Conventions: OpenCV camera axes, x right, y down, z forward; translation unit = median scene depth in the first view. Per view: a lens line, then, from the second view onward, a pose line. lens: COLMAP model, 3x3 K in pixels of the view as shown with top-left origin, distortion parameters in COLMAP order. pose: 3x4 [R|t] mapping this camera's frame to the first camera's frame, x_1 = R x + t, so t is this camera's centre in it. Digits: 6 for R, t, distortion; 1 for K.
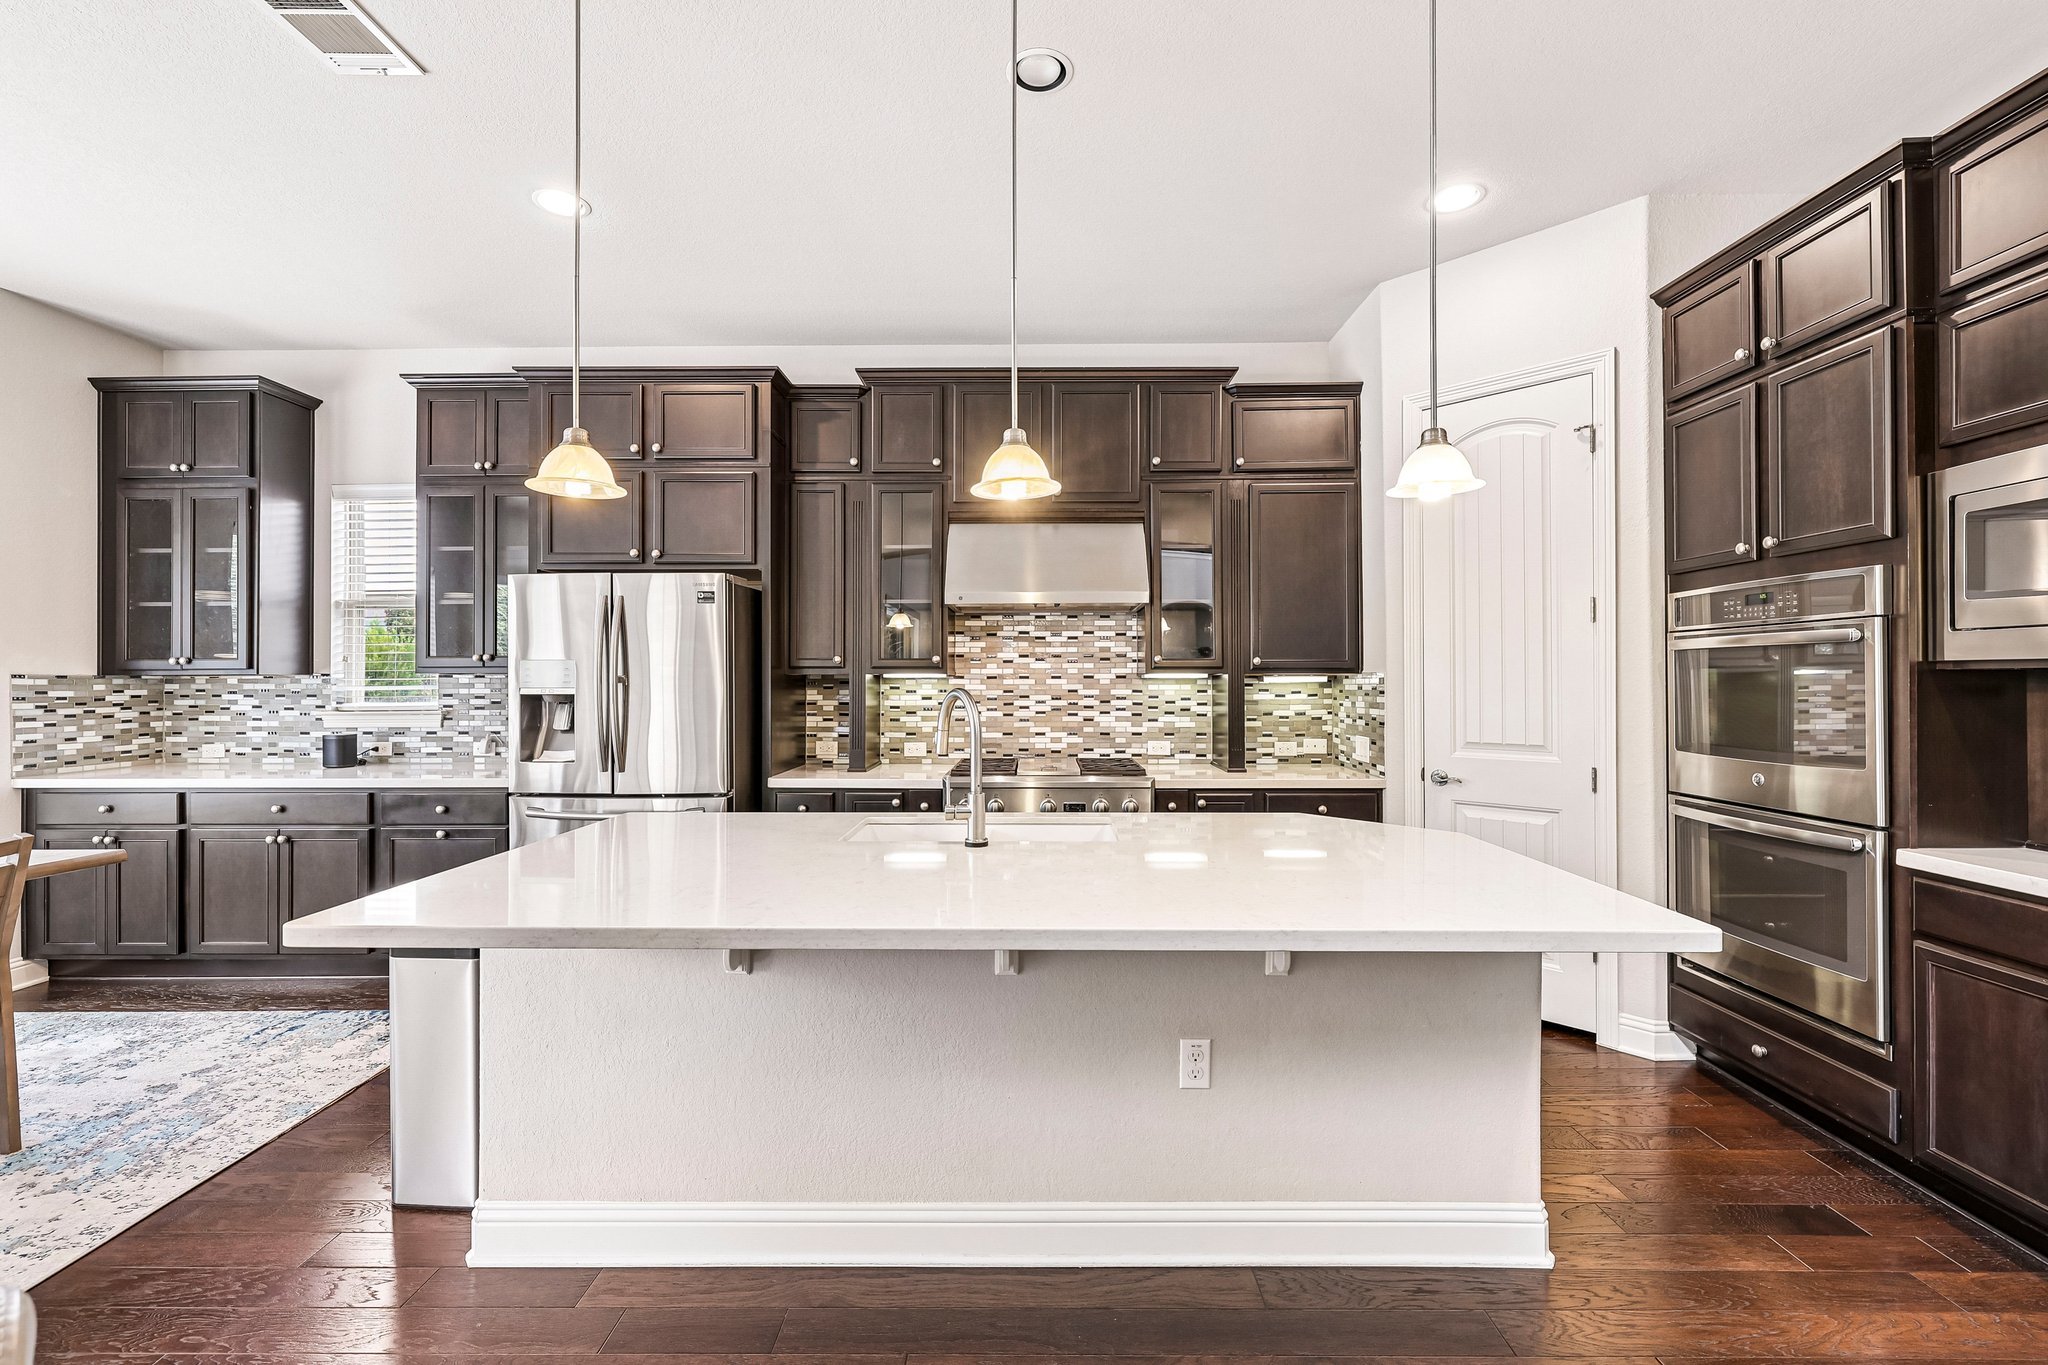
lens RADIAL K [[861.9, 0, 1031.2], [0, 861.9, 677.6], [0, 0, 1]] dist [-0.001018, 0.000467]
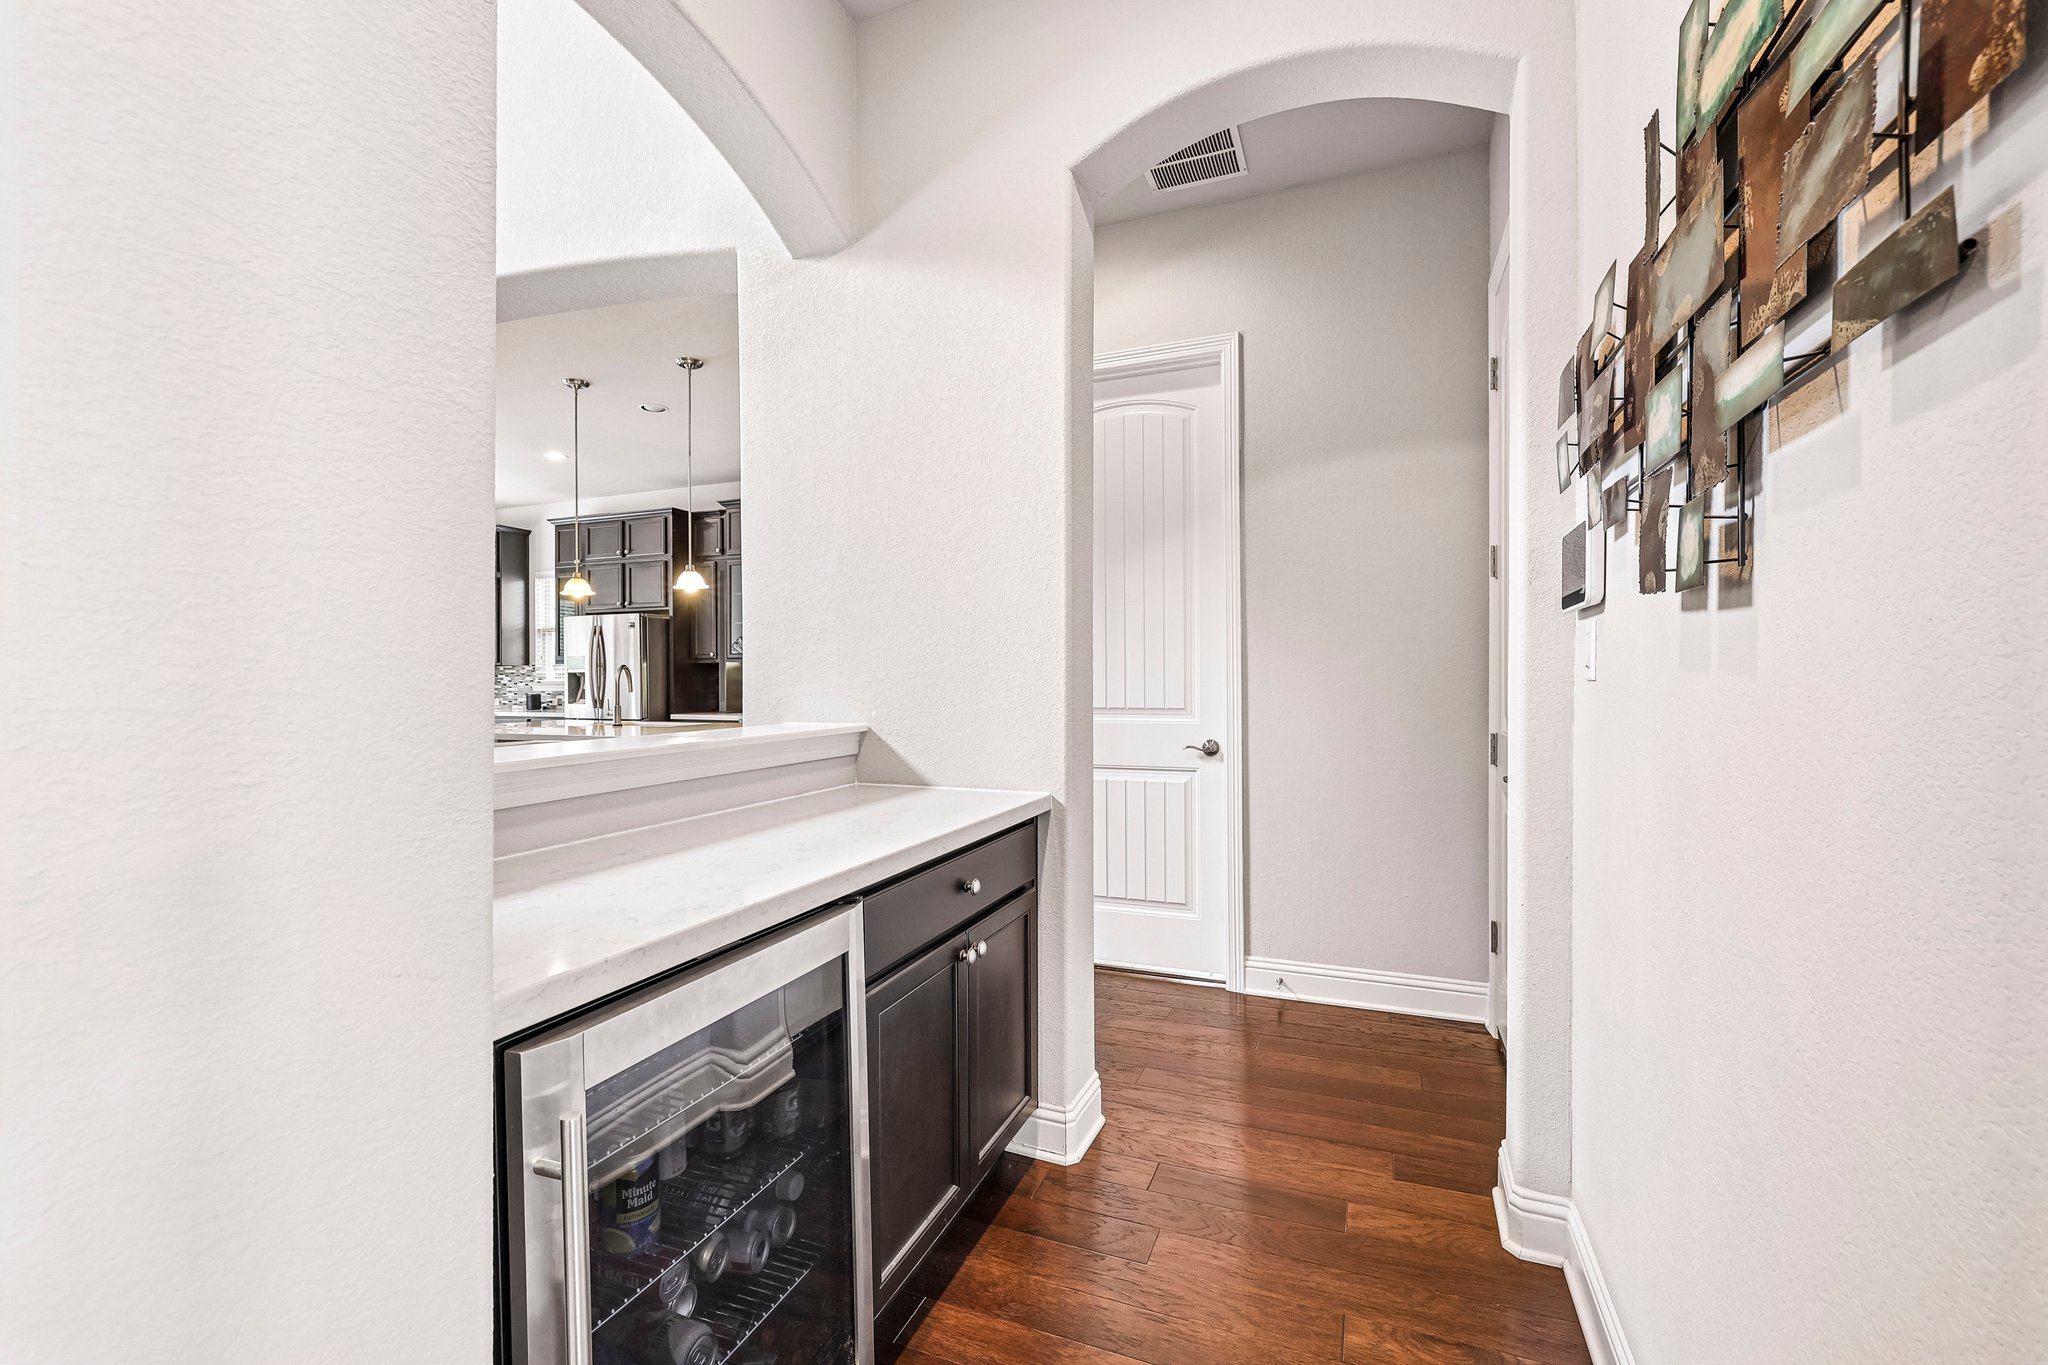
lens RADIAL K [[861.9, 0, 1019.1], [0, 861.9, 682.9], [0, 0, 1]] dist [-0.001018, 0.000467]
pose [[0.927192, -0.001069, -0.374585, 1.056937], [0.005033, 0.999941, 0.009604, 0.025347], [0.374552, -0.010790, 0.927143, -0.483625]]
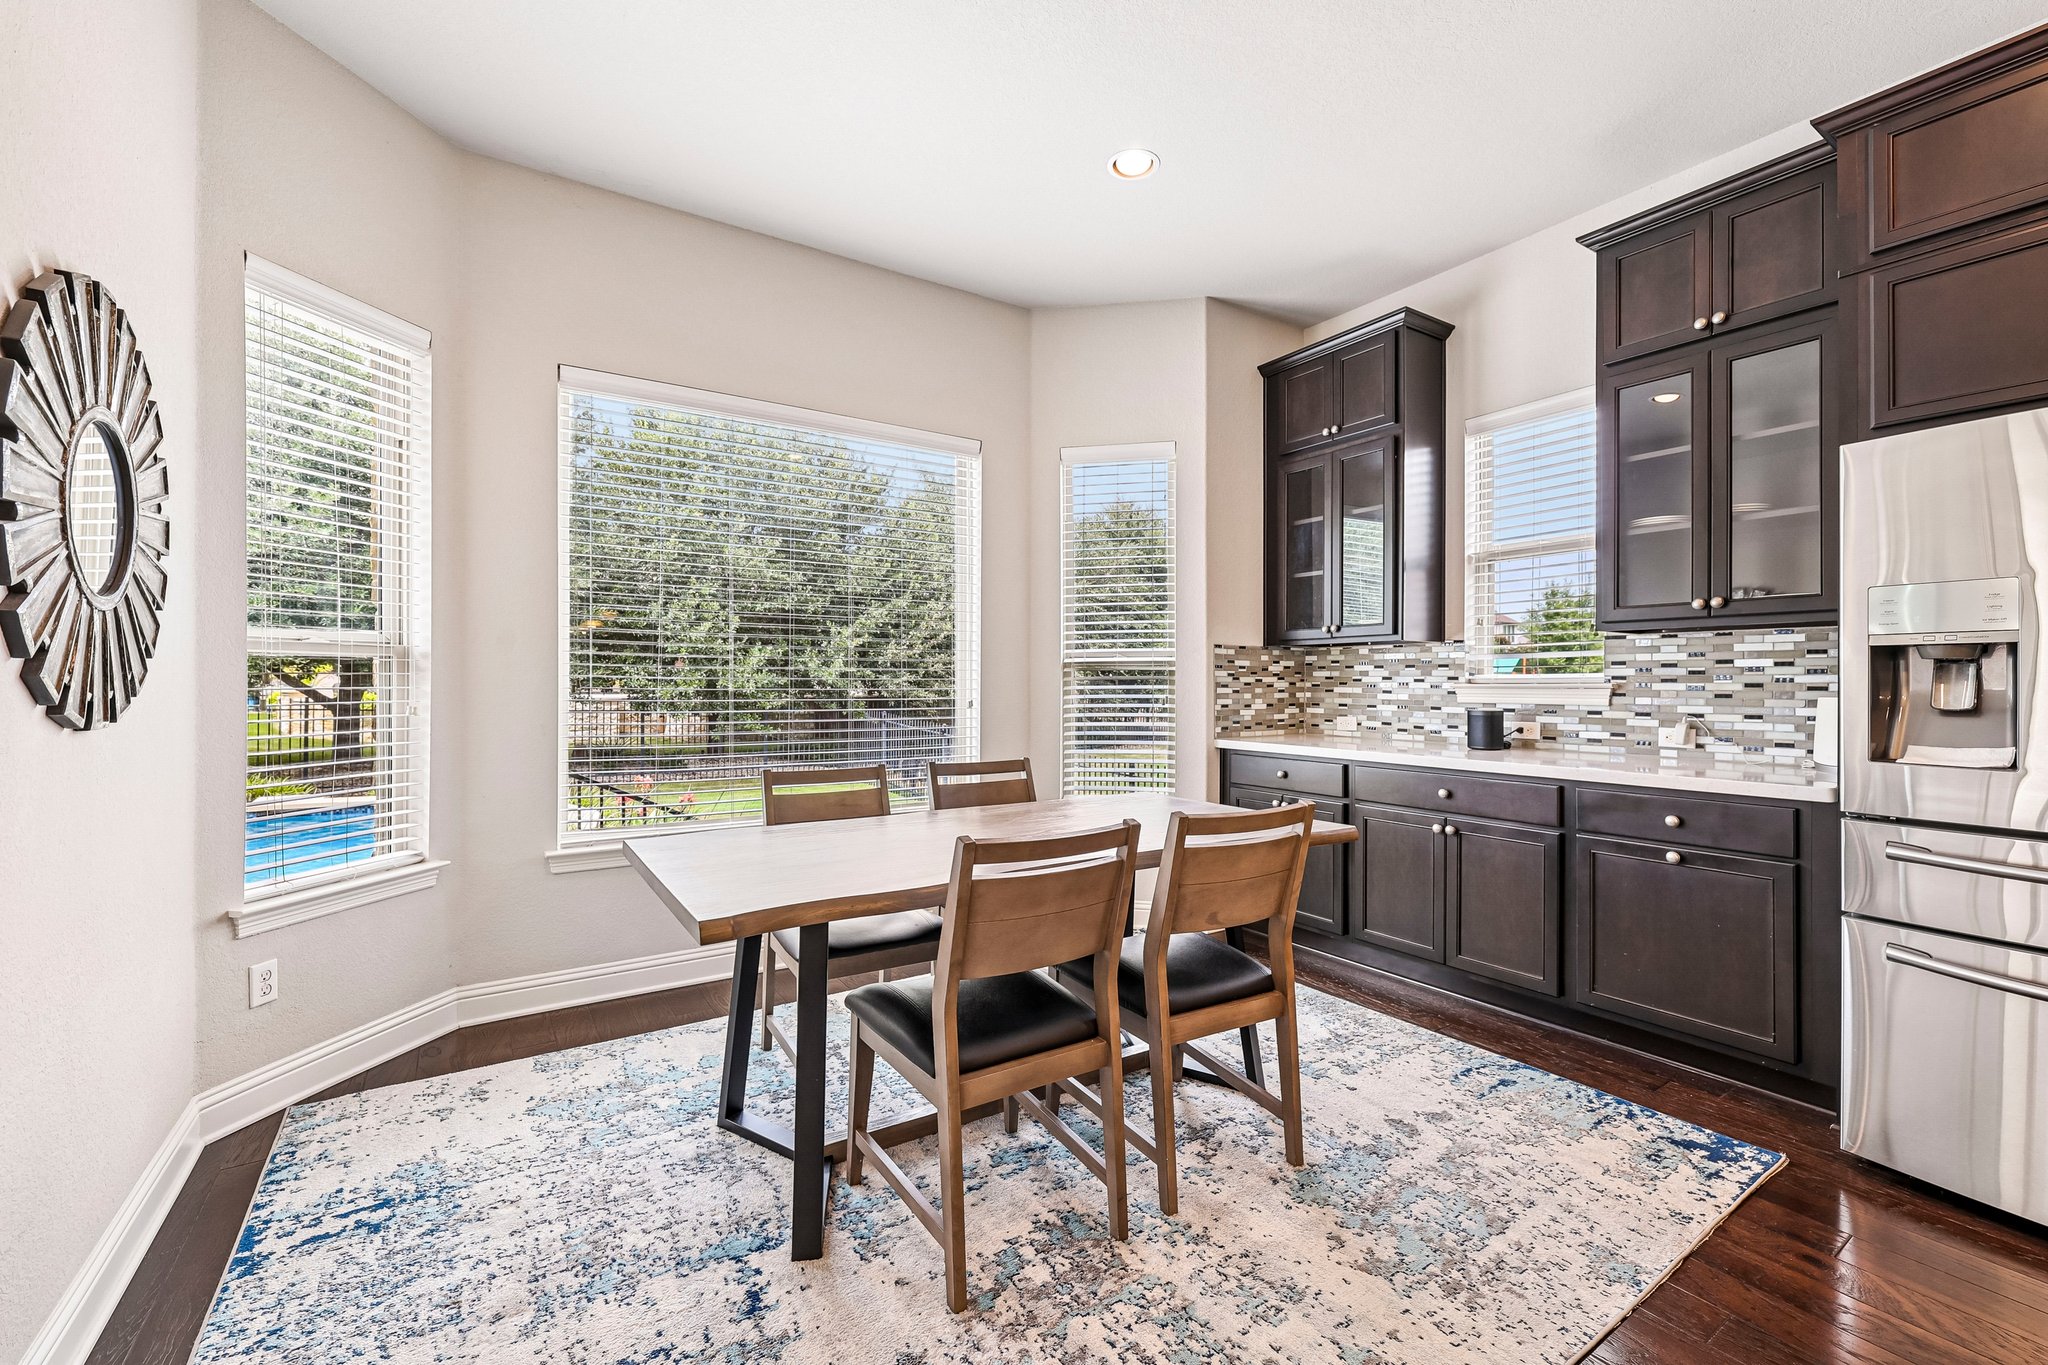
lens RADIAL K [[861.9, 0, 1027.8], [0, 861.9, 678.0], [0, 0, 1]] dist [-0.001018, 0.000467]
pose [[0.552454, 0.000647, -0.833543, -0.352150], [-0.000609, 1.000000, 0.000373, 0.034925], [0.833543, 0.000302, 0.552454, 0.170172]]
